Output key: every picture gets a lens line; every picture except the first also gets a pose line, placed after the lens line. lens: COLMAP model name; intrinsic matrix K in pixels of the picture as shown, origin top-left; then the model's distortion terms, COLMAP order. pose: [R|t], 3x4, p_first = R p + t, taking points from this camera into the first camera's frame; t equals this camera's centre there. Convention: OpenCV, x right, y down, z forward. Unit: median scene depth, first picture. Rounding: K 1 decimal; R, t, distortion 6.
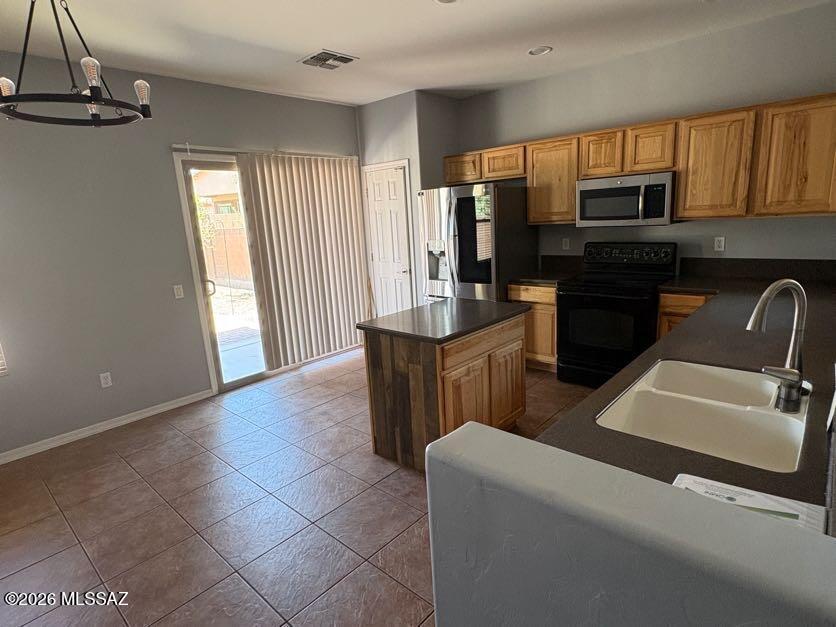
lens RADIAL K [[458.5, 0, 418.0], [0, 458.5, 313.5], [0, 0, 1]] dist [0.000727, 0.000203]
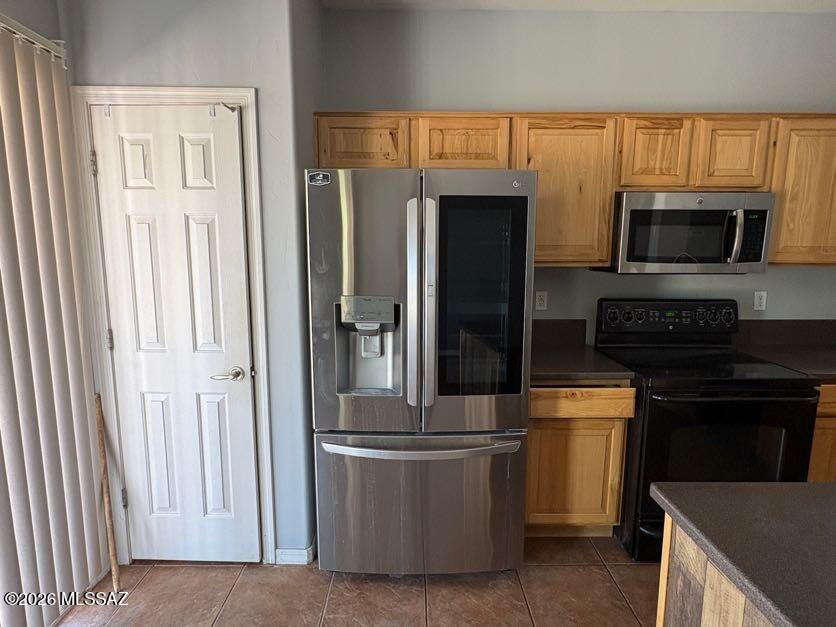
lens RADIAL K [[463.9, 0, 418.0], [0, 463.9, 313.5], [0, 0, 1]] dist [-0.001001, 0.001079]
pose [[0.733234, -0.035405, 0.679055, -0.232798], [0.100202, 0.993367, -0.056403, -0.134379], [-0.672554, 0.109399, 0.731918, 0.770196]]
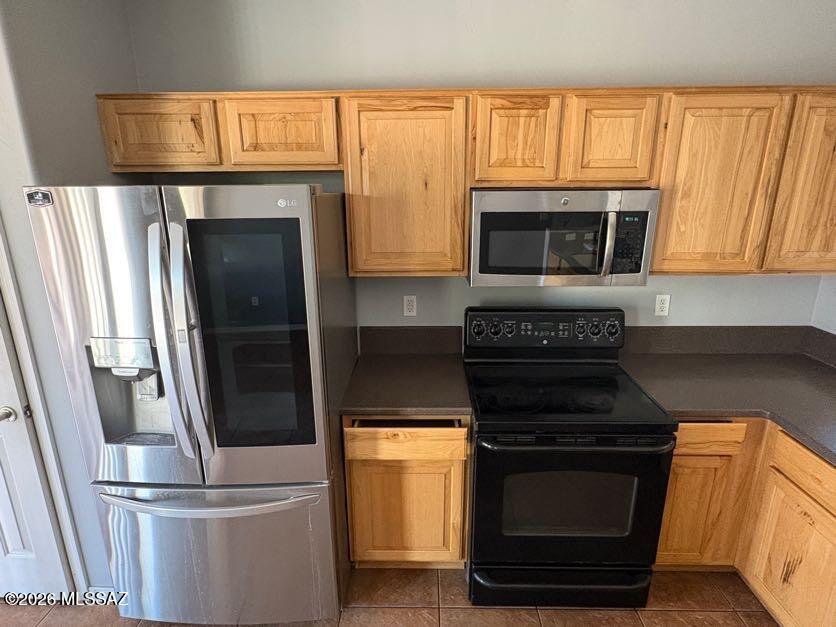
lens RADIAL K [[458.5, 0, 418.0], [0, 458.5, 313.5], [0, 0, 1]] dist [0.000727, 0.000203]
pose [[0.753444, -0.121739, 0.646143, -0.012311], [0.102816, 0.992435, 0.067093, -0.203039], [-0.649423, 0.015883, 0.760261, 0.684668]]
